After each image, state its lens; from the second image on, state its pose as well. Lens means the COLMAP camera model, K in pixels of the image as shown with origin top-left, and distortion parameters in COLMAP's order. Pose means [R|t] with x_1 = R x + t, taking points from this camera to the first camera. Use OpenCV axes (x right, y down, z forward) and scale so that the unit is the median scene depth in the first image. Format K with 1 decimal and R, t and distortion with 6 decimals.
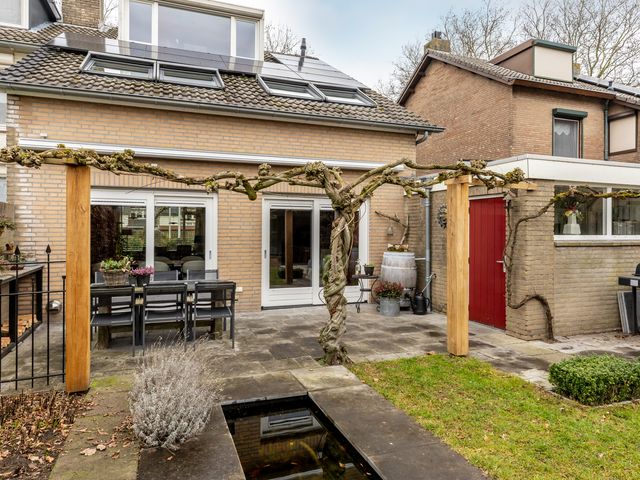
lens RADIAL K [[424.5, 0, 329.3], [0, 424.5, 224.8], [0, 0, 1]] dist [0.006788, 0.003558]
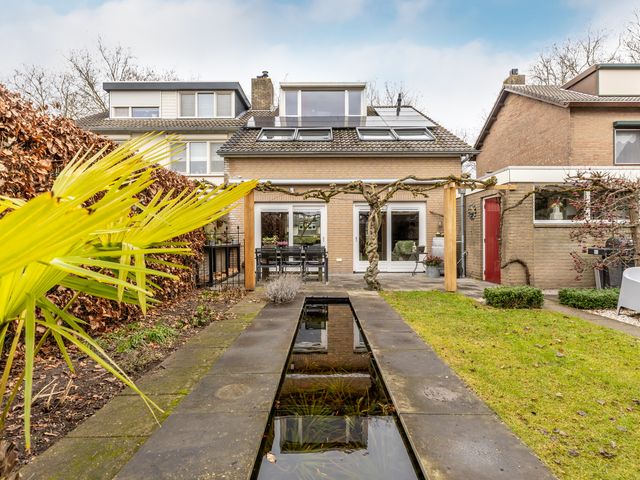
lens RADIAL K [[339.2, 0, 330.1], [0, 339.2, 236.2], [0, 0, 1]] dist [-0.003809, -0.001669]
pose [[0.937241, -0.011451, -0.348493, 0.217749], [0.012700, 0.999919, 0.001298, 0.055552], [0.348450, -0.005642, 0.937310, -0.264984]]
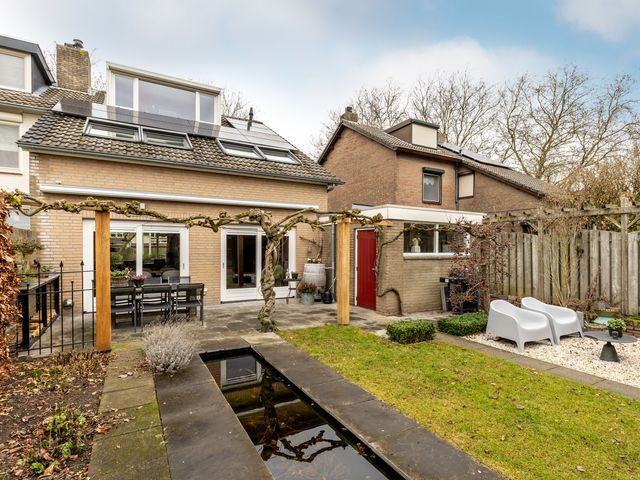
lens RADIAL K [[329.7, 0, 325.5], [0, 329.7, 251.4], [0, 0, 1]] dist [0.007618, -0.003613]
pose [[0.988280, -0.001760, 0.152642, 0.023613], [-0.001846, 0.999723, 0.023478, -0.008794], [-0.152641, -0.023484, 0.988003, -0.179343]]
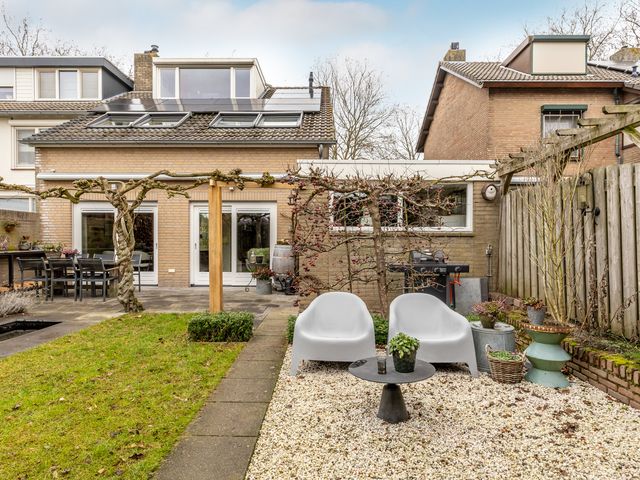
lens RADIAL K [[386.5, 0, 322.3], [0, 386.5, 242.5], [0, 0, 1]] dist [-0.003451, 0.000894]
pose [[0.933335, 0.000317, -0.359005, 0.705784], [0.005545, 0.999868, 0.015300, 0.041961], [0.358963, -0.016270, 0.933210, -0.007884]]
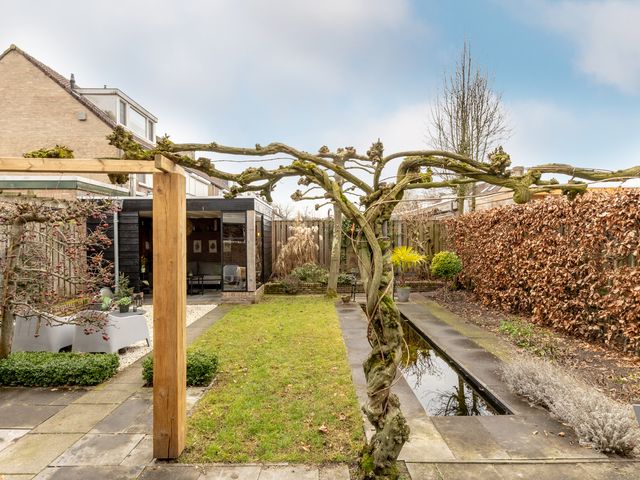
lens RADIAL K [[359.9, 0, 315.8], [0, 359.9, 242.2], [0, 0, 1]] dist [-0.006553, 0.001642]
pose [[-0.928703, -0.006300, 0.370771, -0.057058], [-0.005184, 0.999979, 0.004008, -0.001848], [-0.370788, 0.001800, -0.928716, 0.941228]]
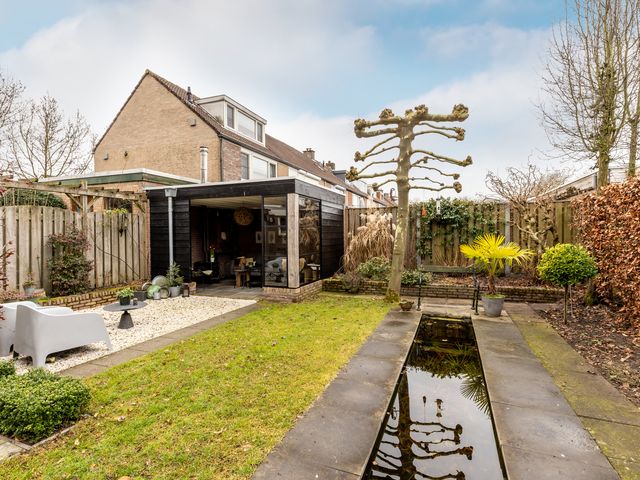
lens RADIAL K [[329.7, 0, 319.0], [0, 329.7, 240.4], [0, 0, 1]] dist [0.007618, -0.003613]
pose [[-0.723941, -0.015108, 0.689697, -0.114220], [-0.006802, 0.999868, 0.014762, 0.016294], [-0.689829, 0.005995, -0.723948, 0.562556]]
